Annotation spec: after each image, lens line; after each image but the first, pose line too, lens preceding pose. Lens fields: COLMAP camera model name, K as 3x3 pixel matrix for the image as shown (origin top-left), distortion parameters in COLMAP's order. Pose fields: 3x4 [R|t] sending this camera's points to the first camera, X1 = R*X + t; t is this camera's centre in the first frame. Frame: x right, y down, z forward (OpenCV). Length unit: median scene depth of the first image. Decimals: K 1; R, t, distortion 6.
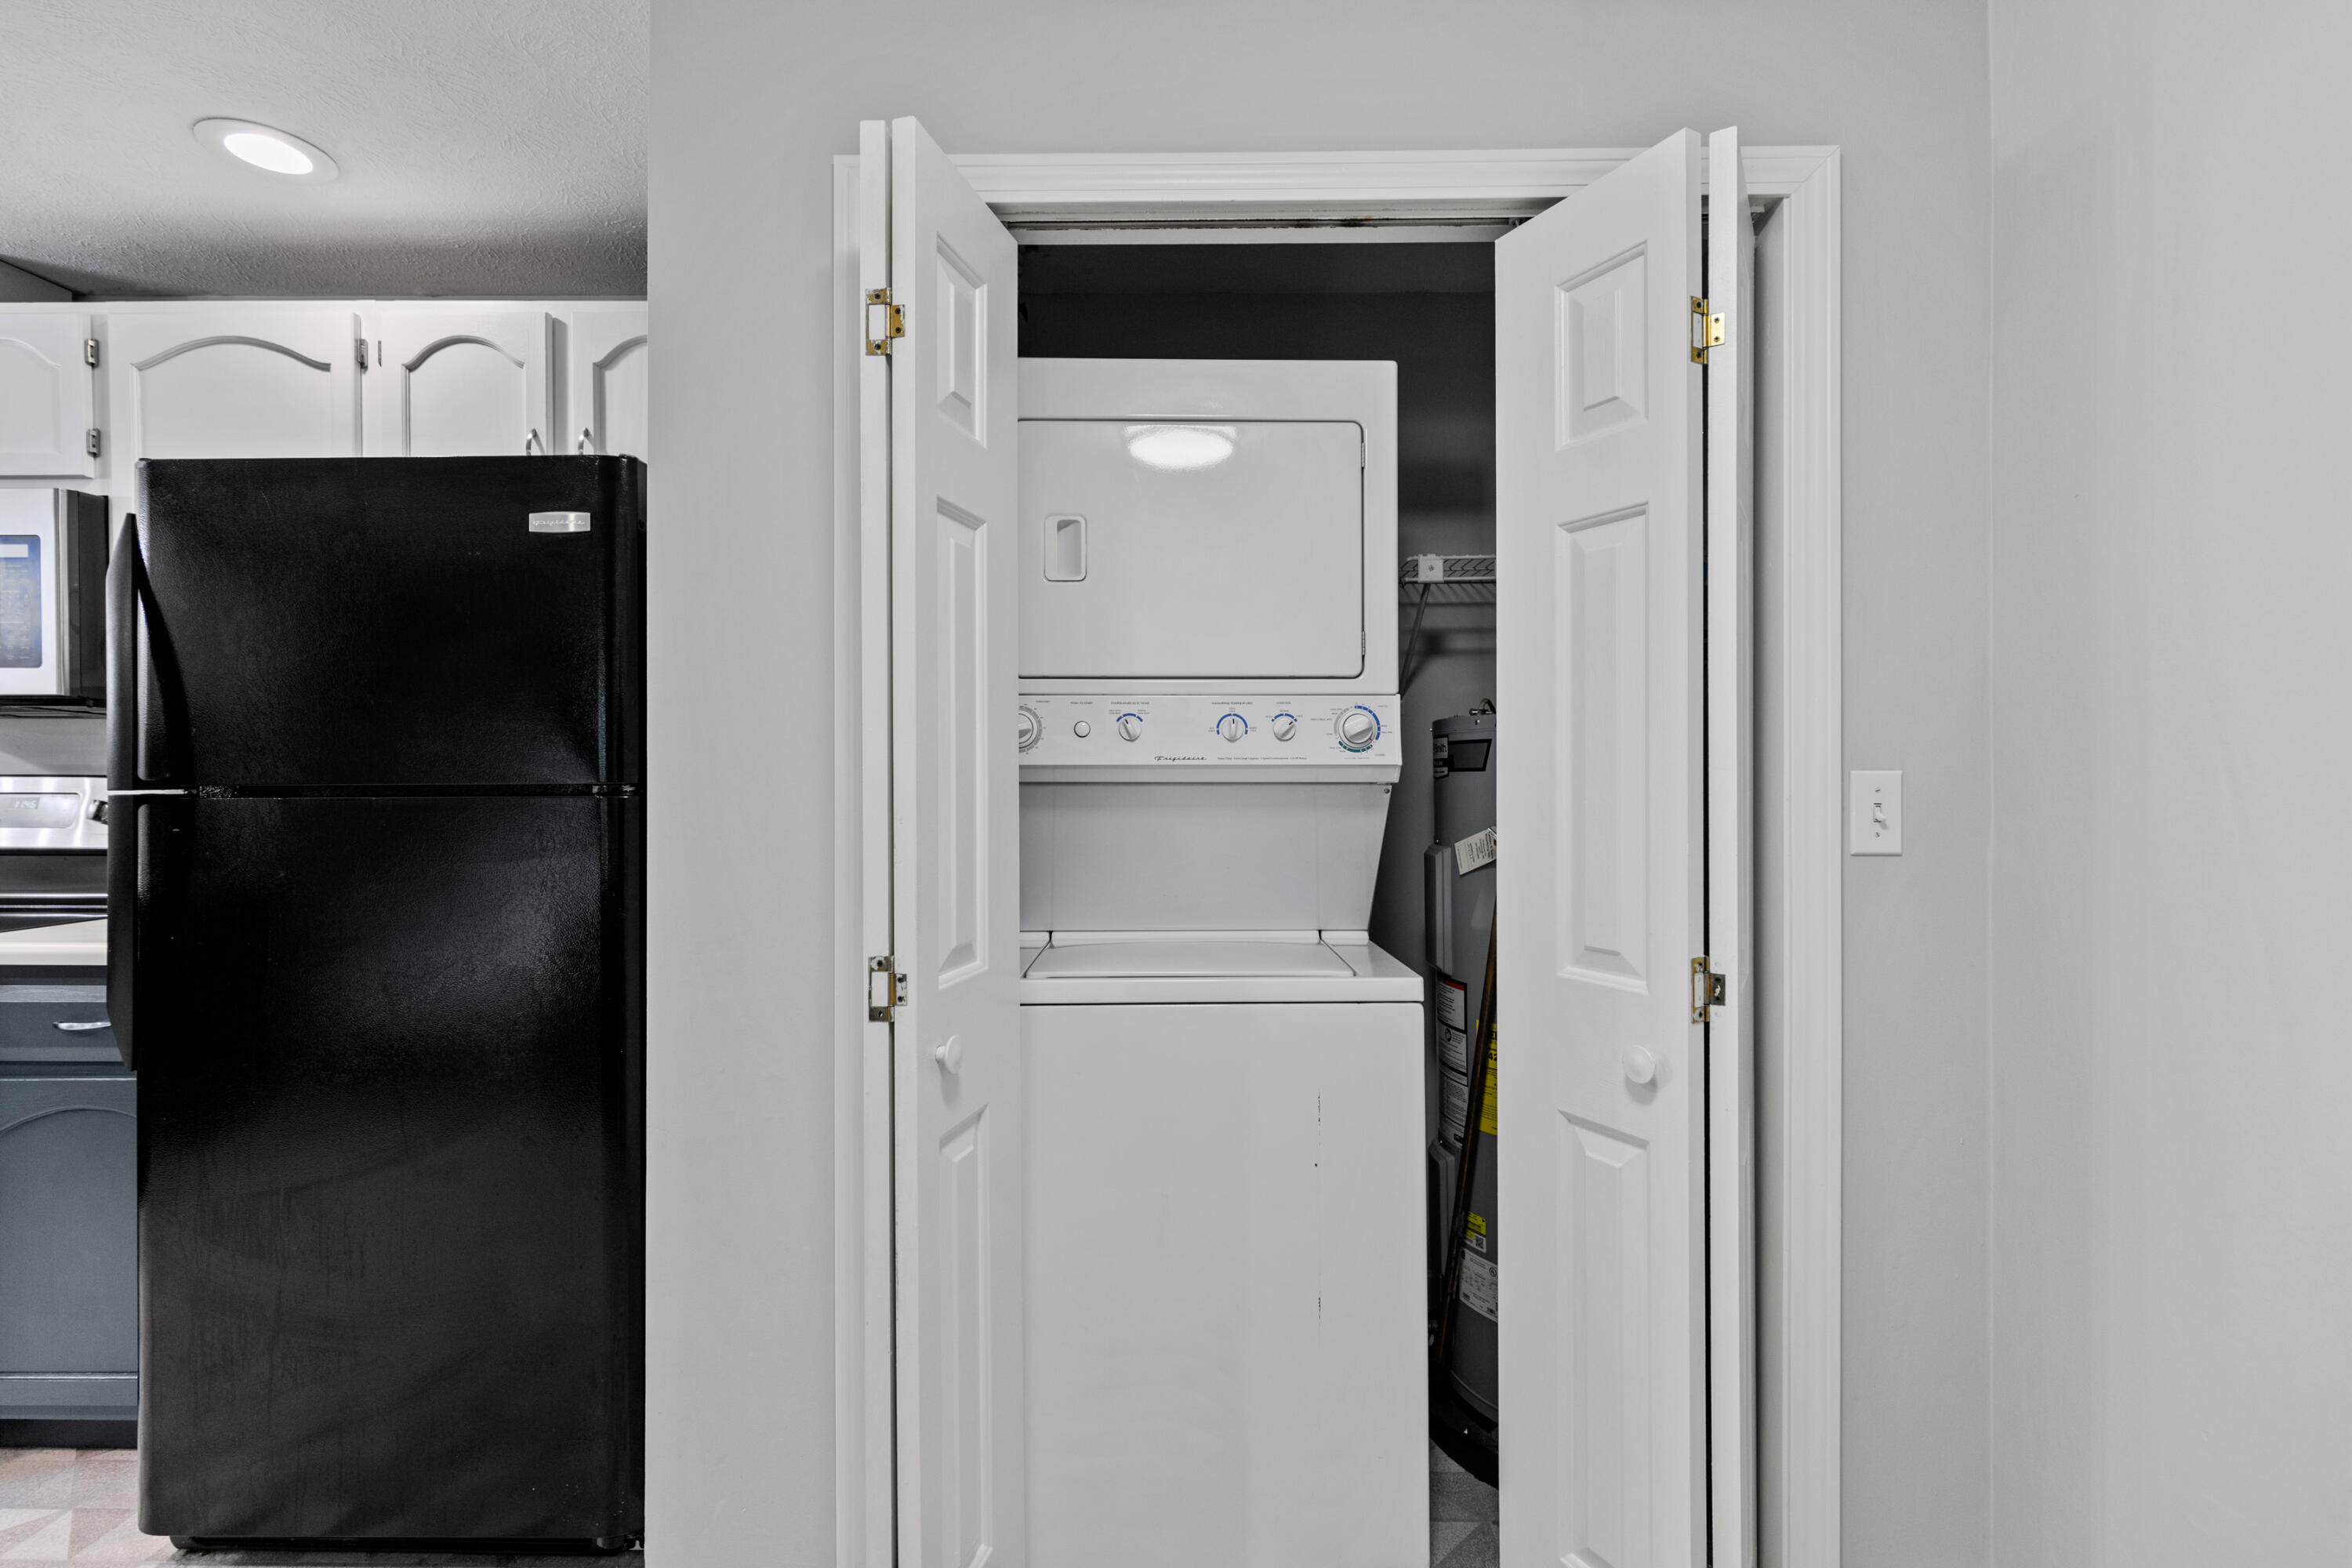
lens RADIAL K [[1050.7, 0, 1185.7], [0, 1050.7, 776.9], [0, 0, 1]] dist [0.000468, 0.000114]
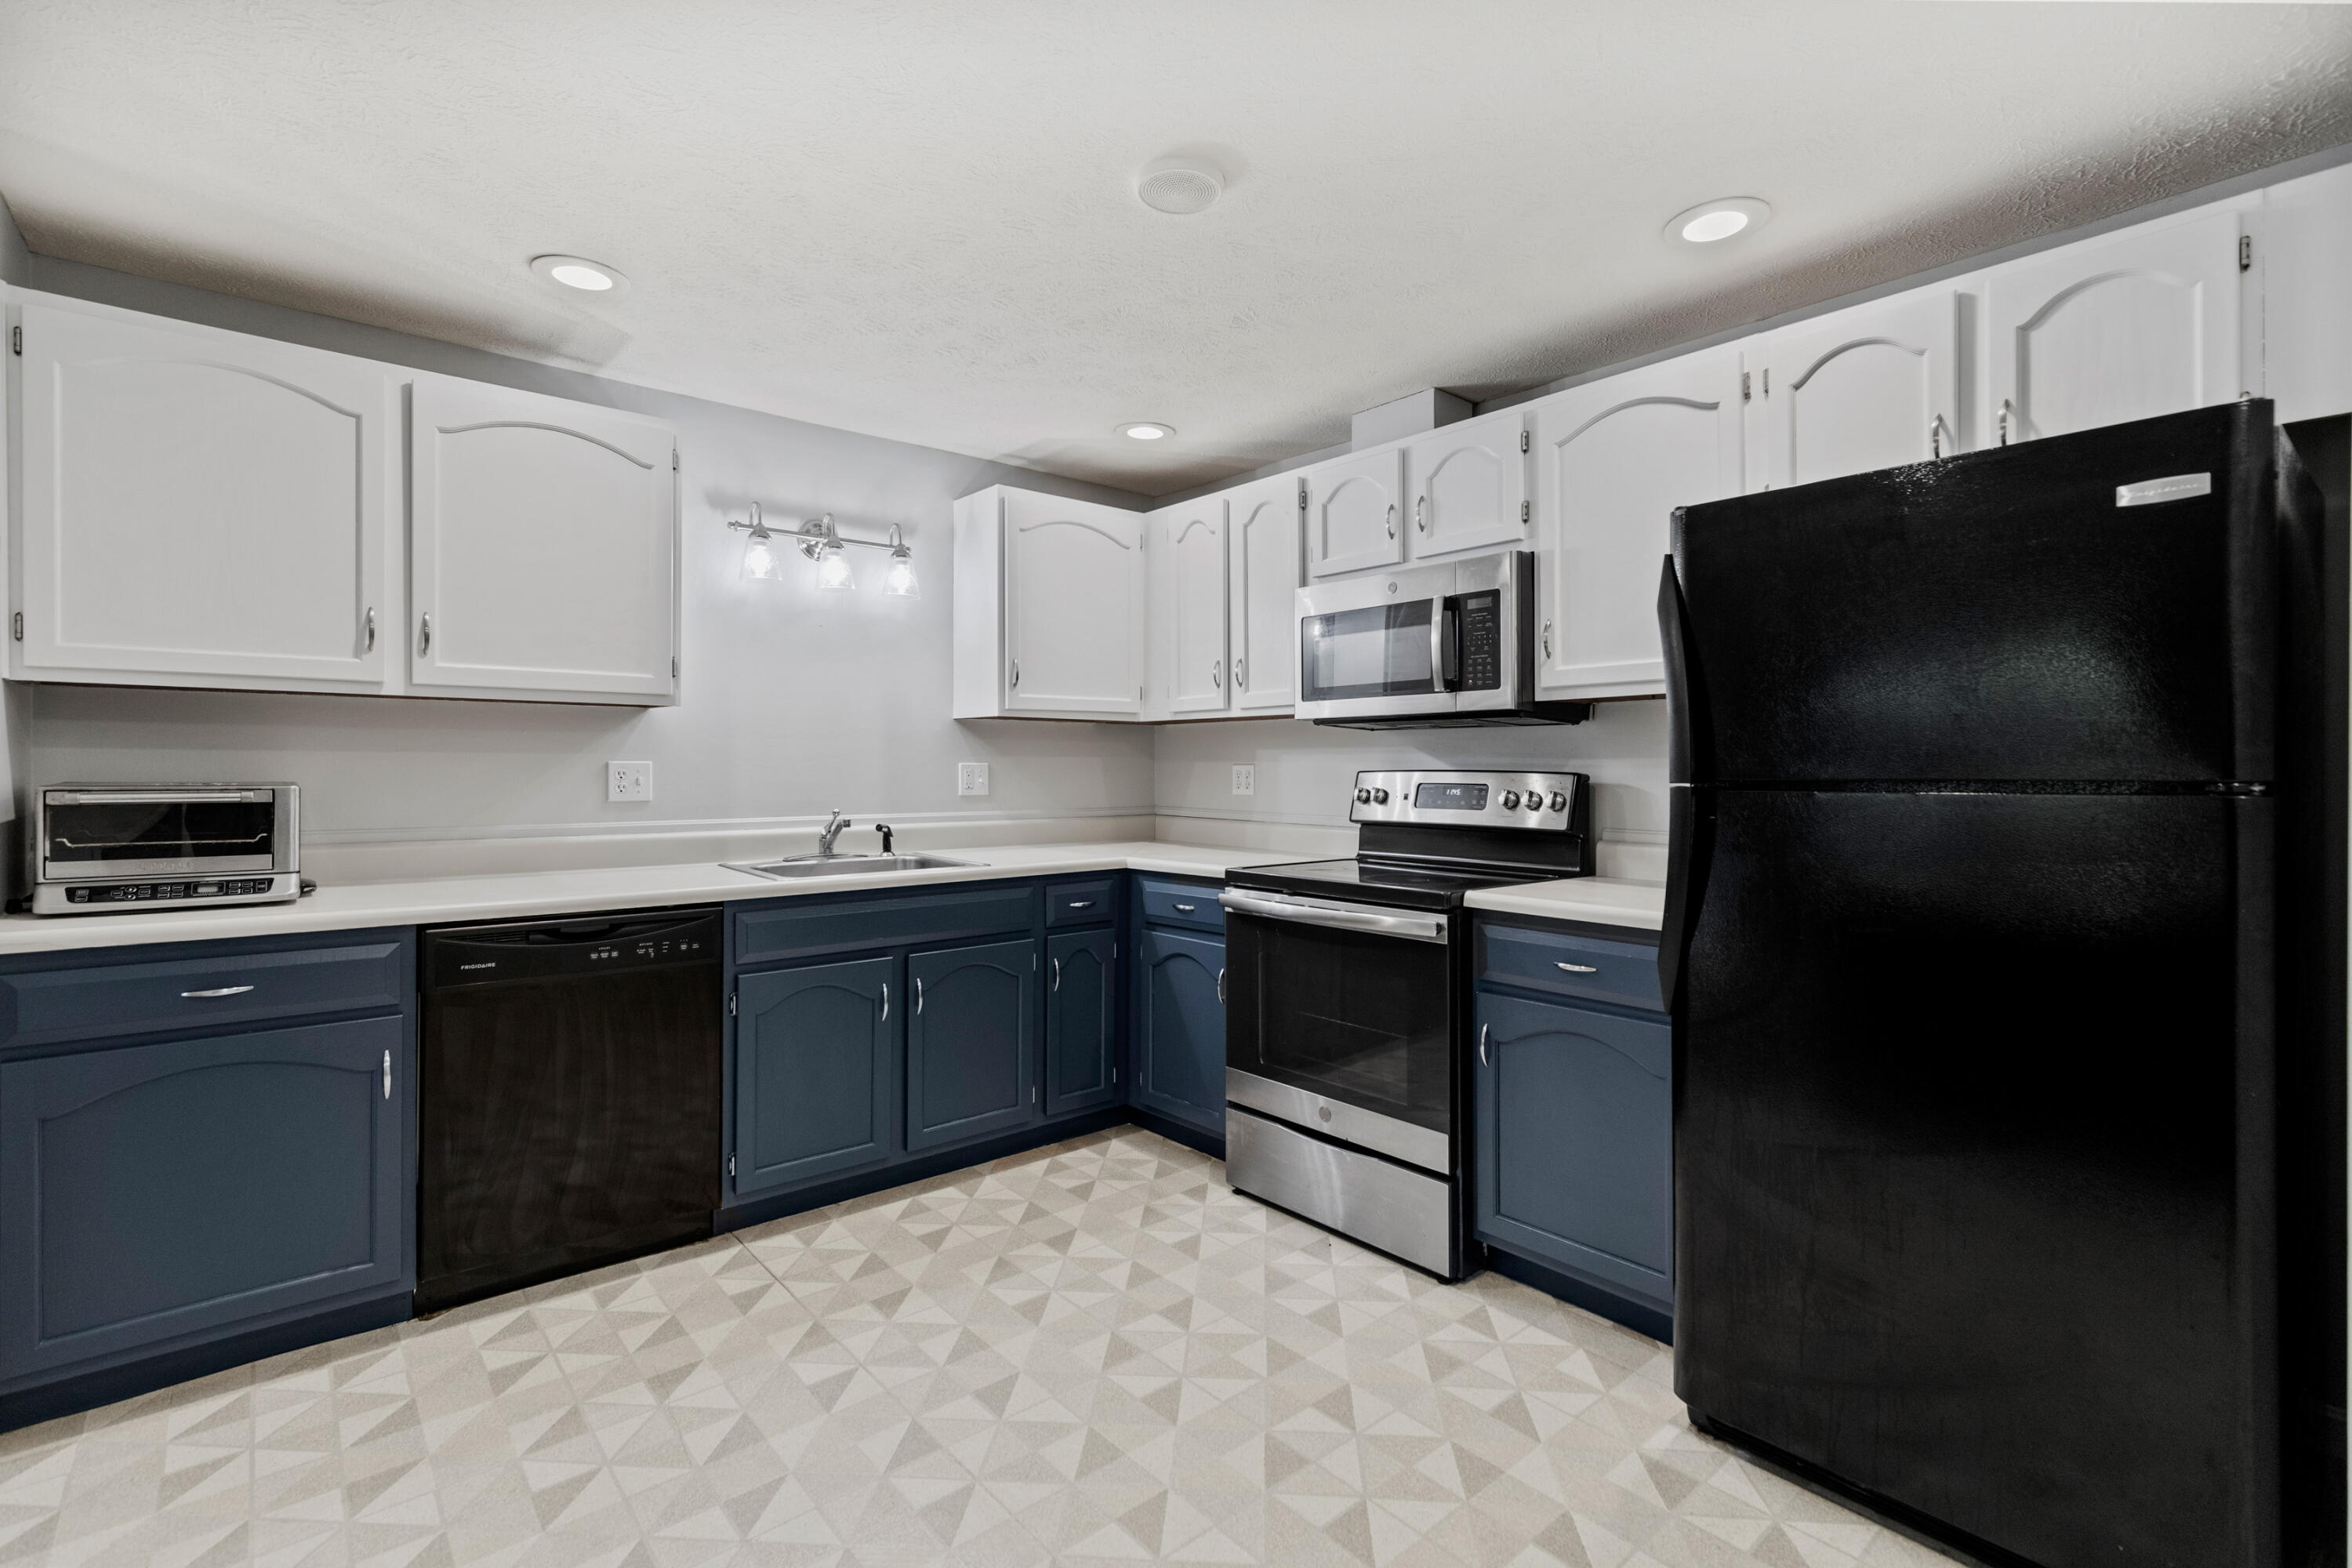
lens RADIAL K [[1050.7, 0, 1190.5], [0, 1050.7, 777.2], [0, 0, 1]] dist [0.000468, 0.000114]
pose [[0.664977, 0.007092, -0.746830, -0.361701], [-0.004409, 0.999975, 0.005570, 0.001184], [0.746851, -0.000411, 0.664992, -0.165367]]
